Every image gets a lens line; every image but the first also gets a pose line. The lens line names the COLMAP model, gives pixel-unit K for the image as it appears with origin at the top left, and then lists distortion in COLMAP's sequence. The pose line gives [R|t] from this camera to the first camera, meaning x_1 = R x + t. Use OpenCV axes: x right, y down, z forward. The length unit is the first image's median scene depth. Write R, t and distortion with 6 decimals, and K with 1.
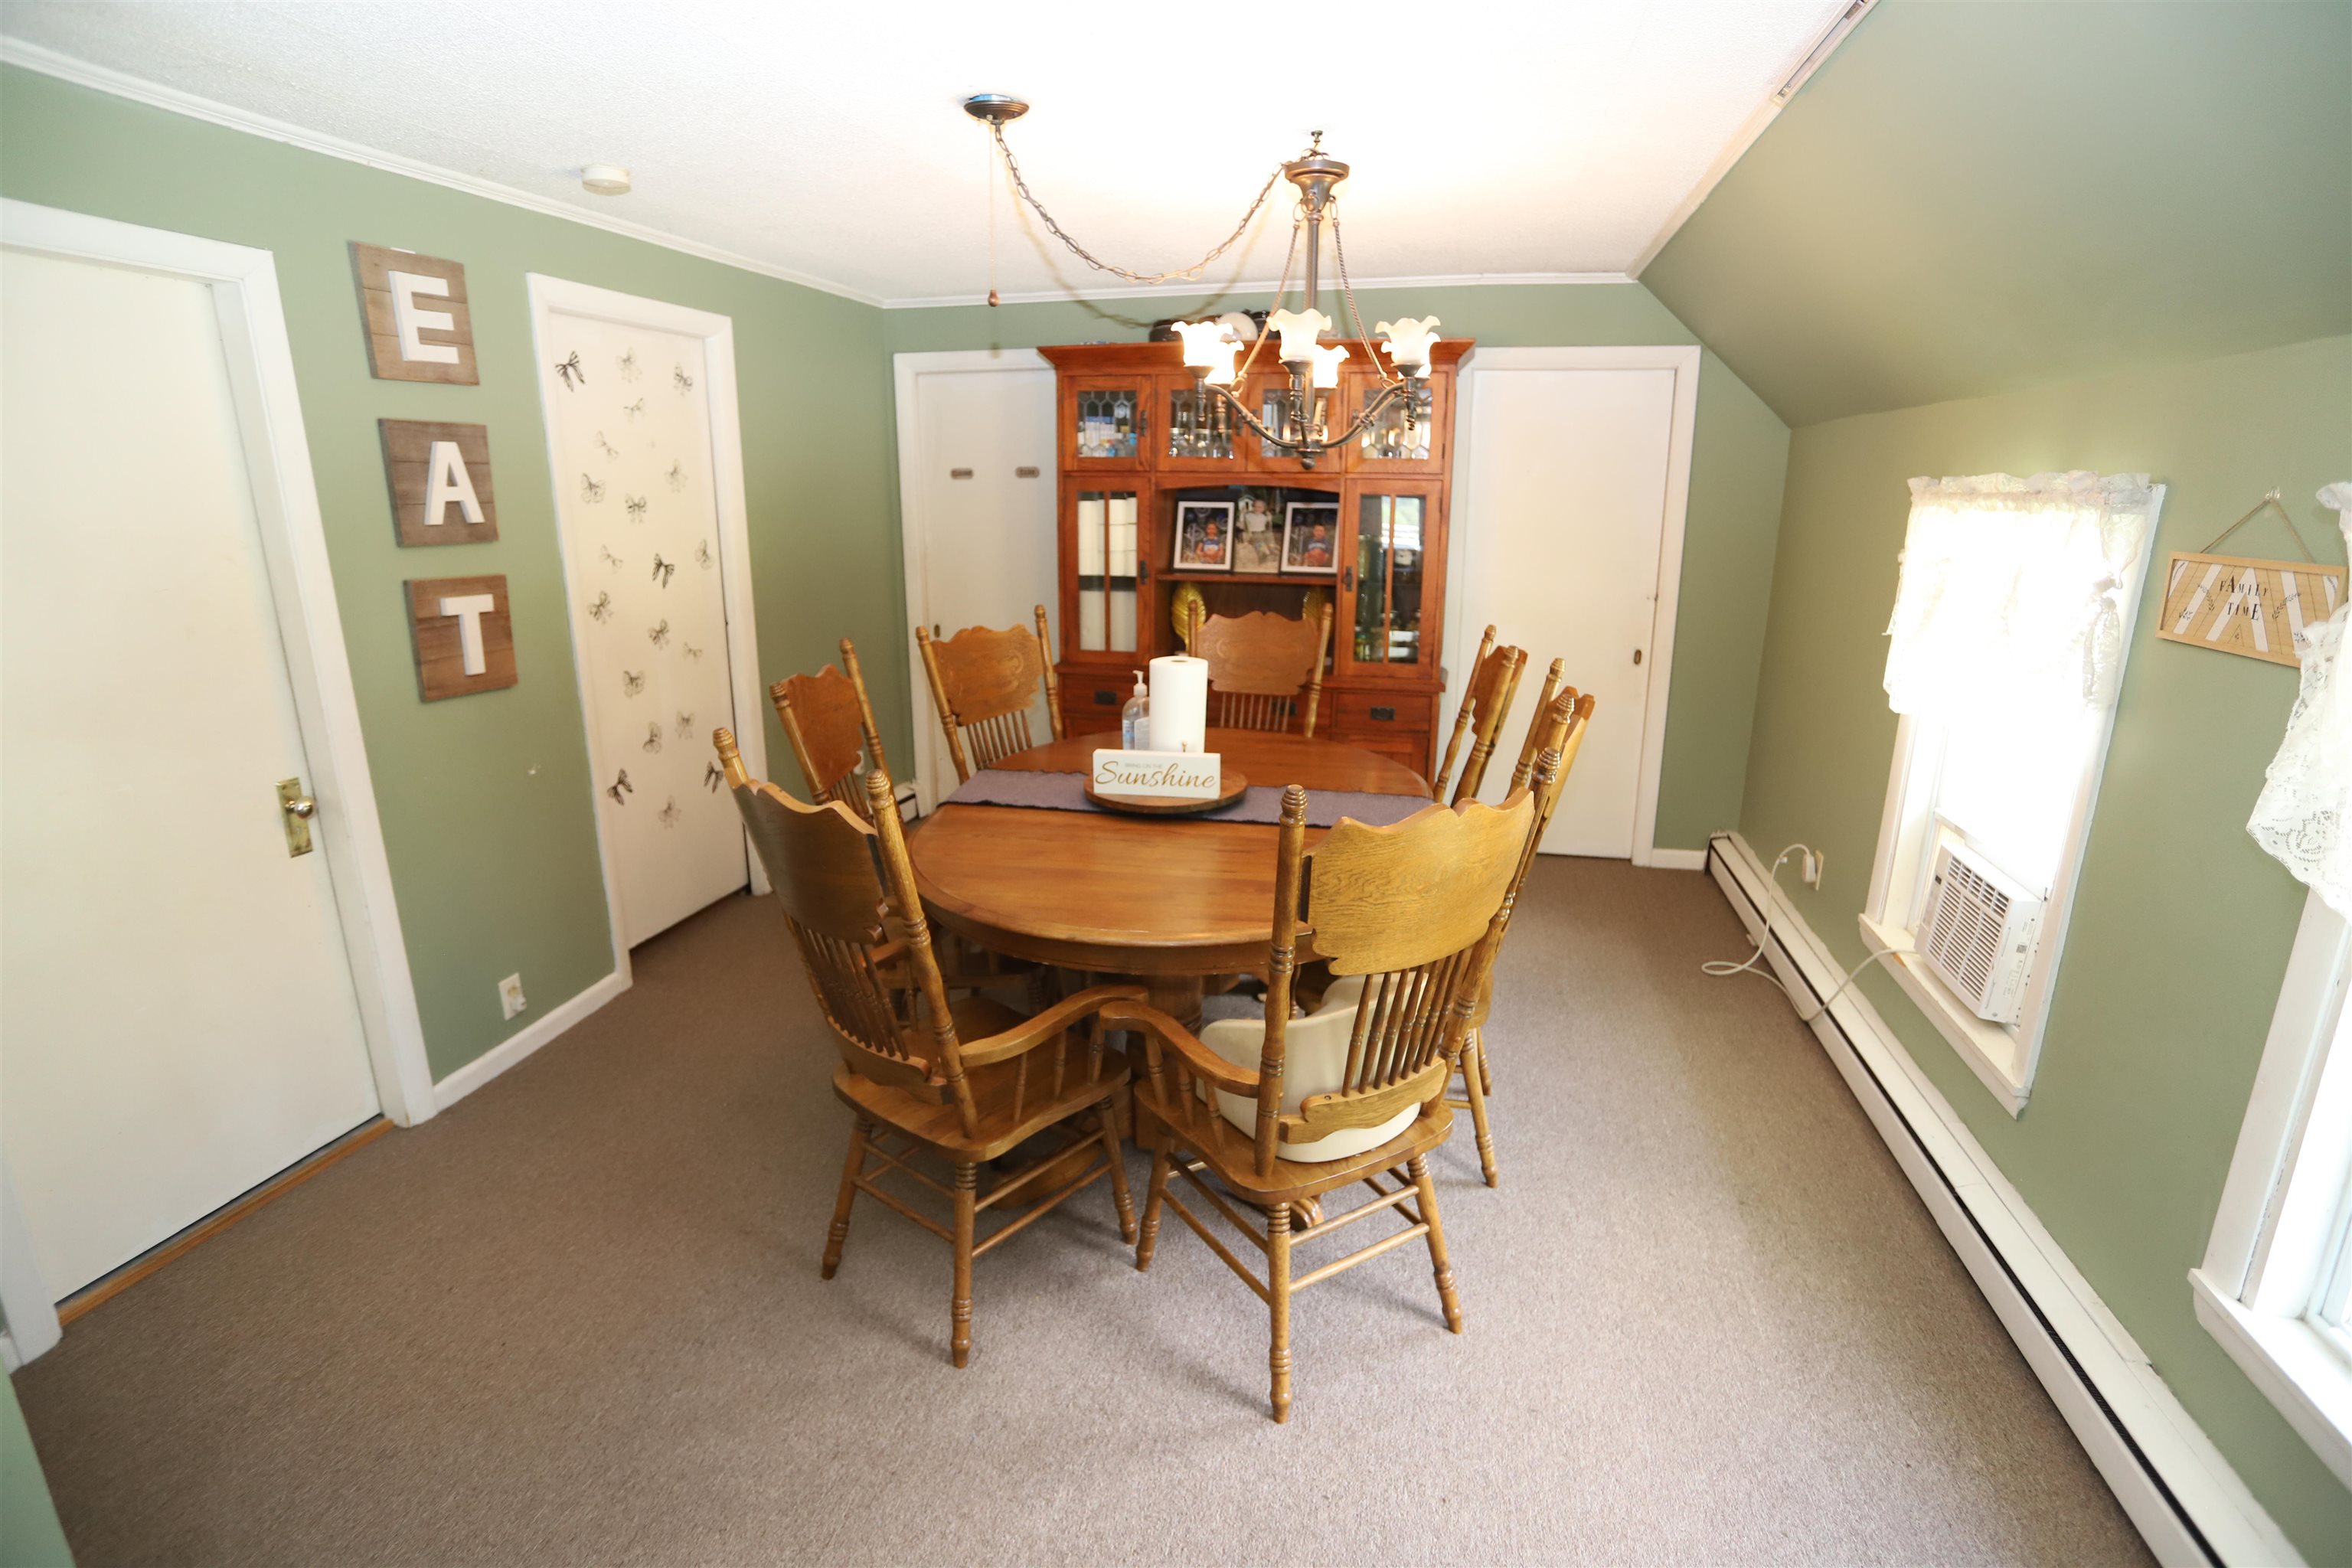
lens RADIAL K [[1139.5, 0, 1182.2], [0, 1139.5, 783.4], [0, 0, 1]] dist [-0.073443, 0.030719]
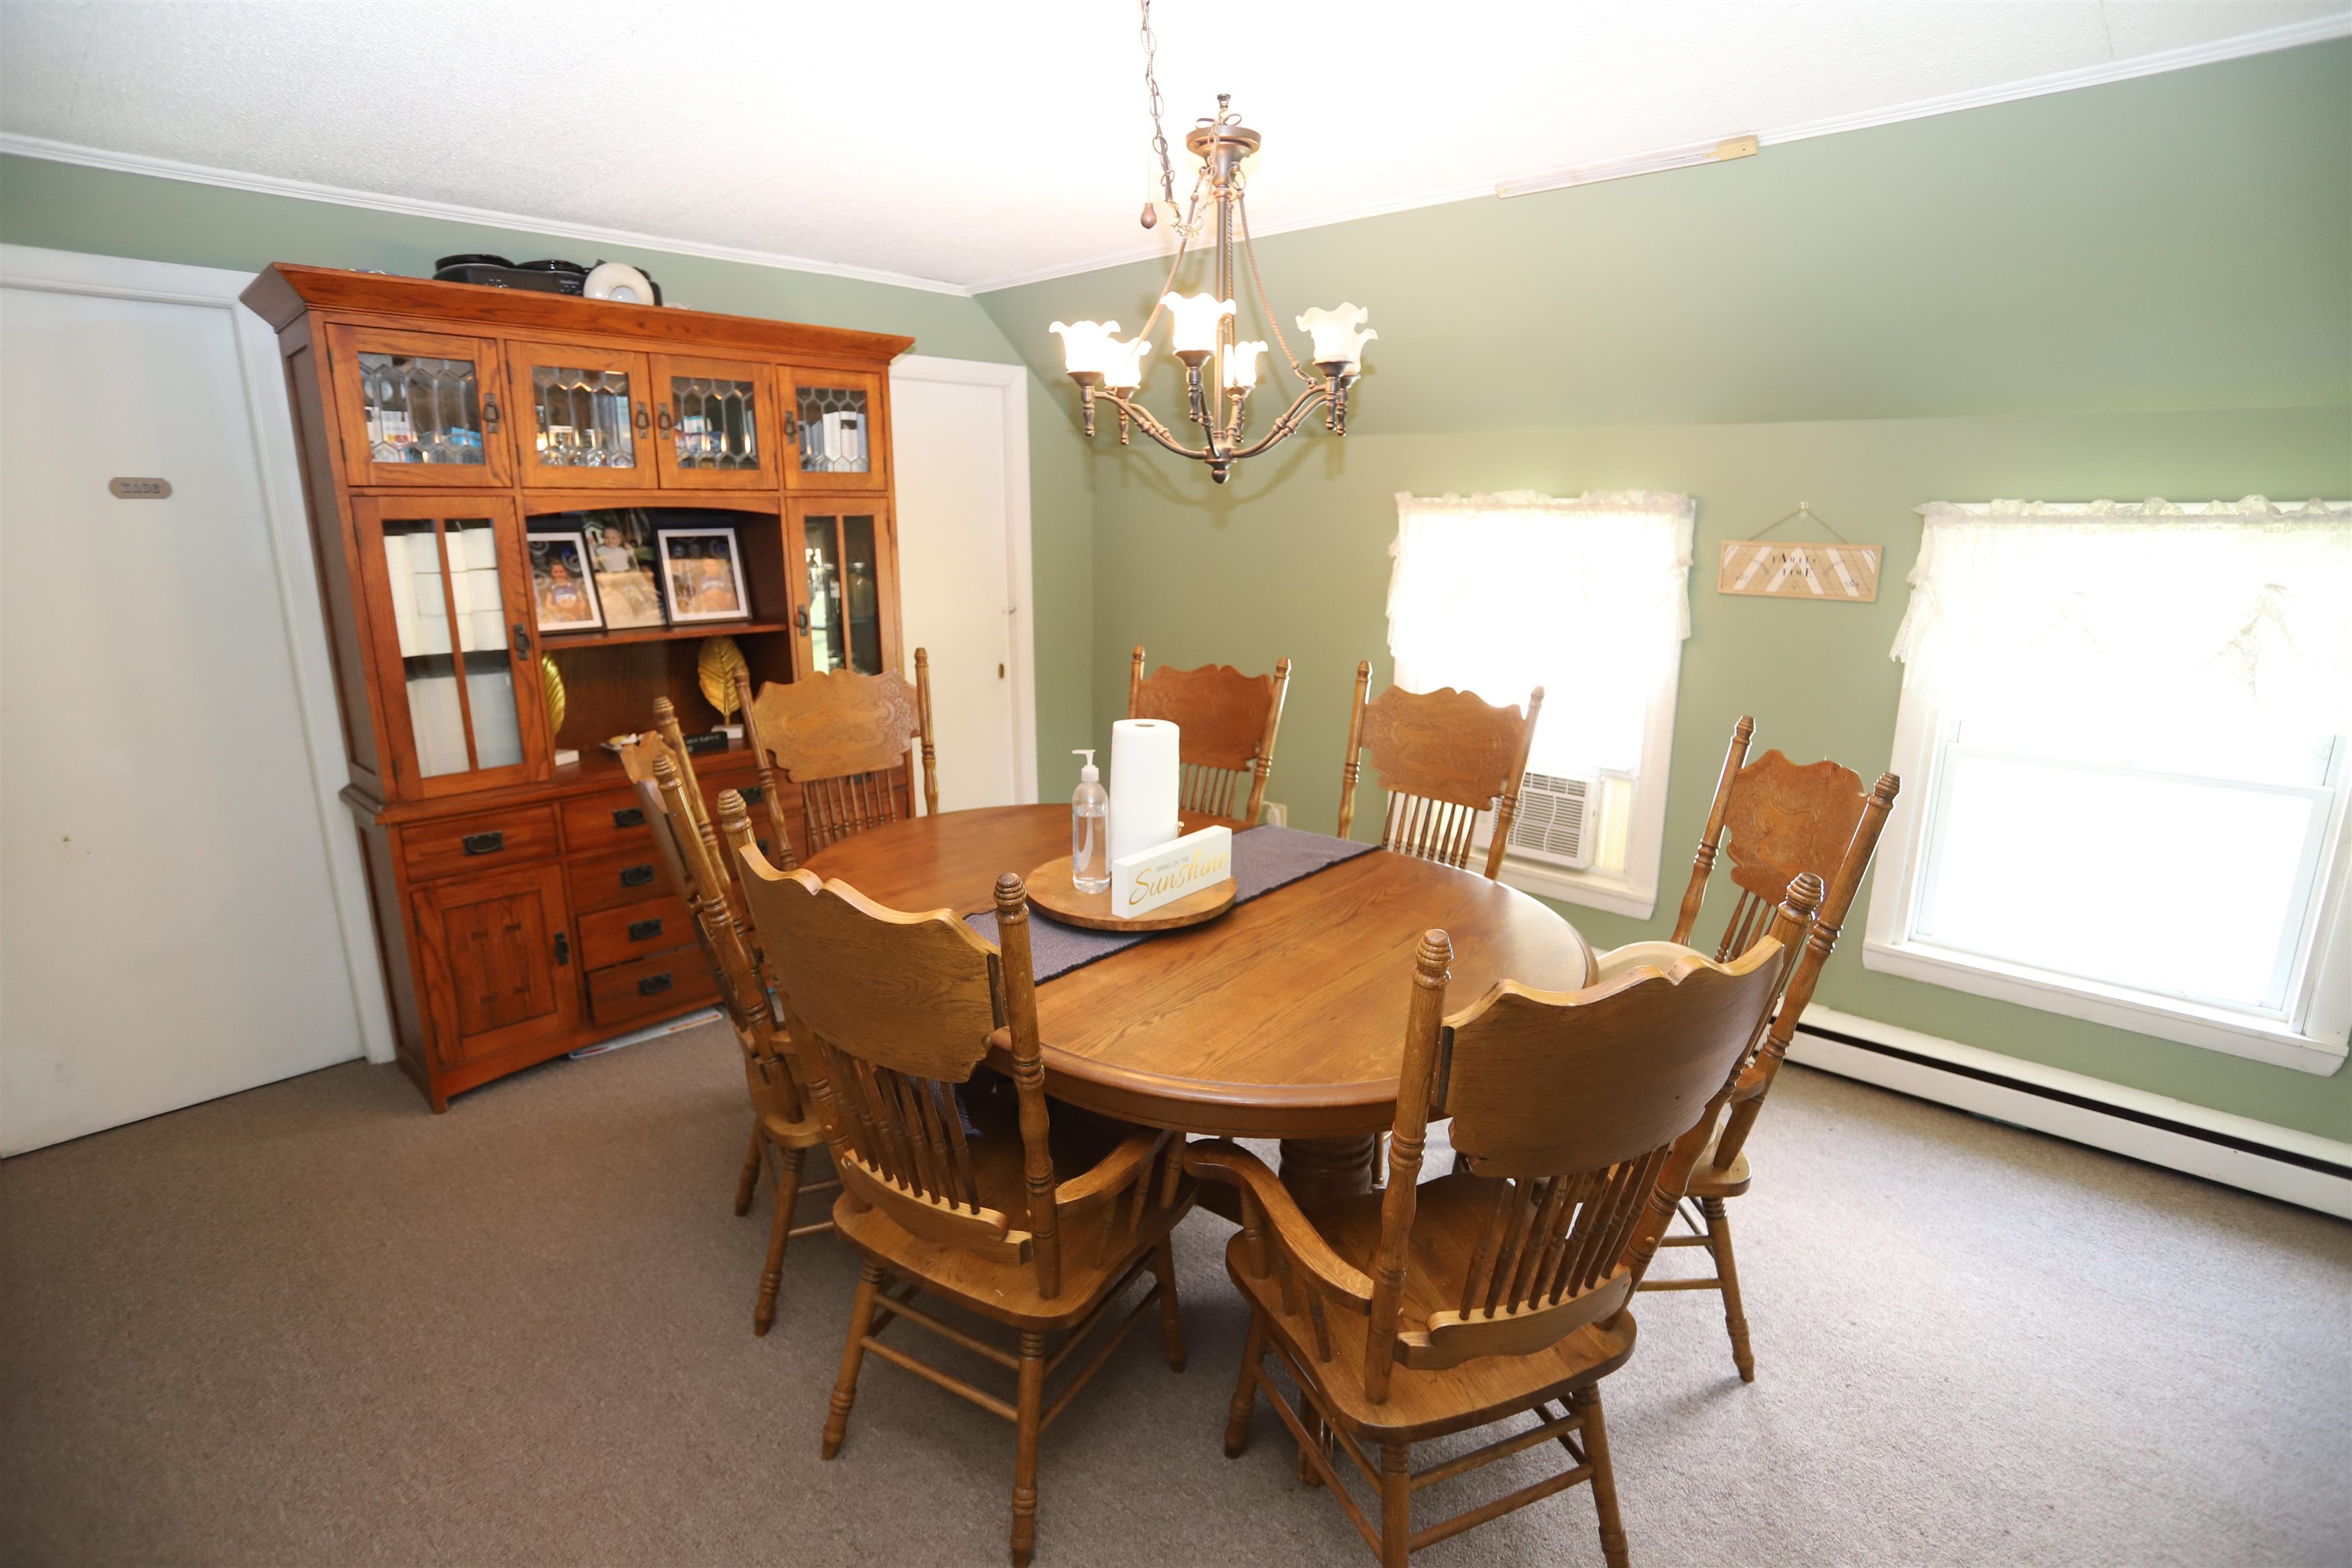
lens RADIAL K [[1139.5, 0, 1182.2], [0, 1139.5, 783.4], [0, 0, 1]] dist [-0.073443, 0.030719]
pose [[0.509941, -0.202361, 0.836068, -0.393813], [0.220198, 0.970260, 0.100536, -0.086908], [-0.831548, 0.132834, 0.539335, 0.349020]]
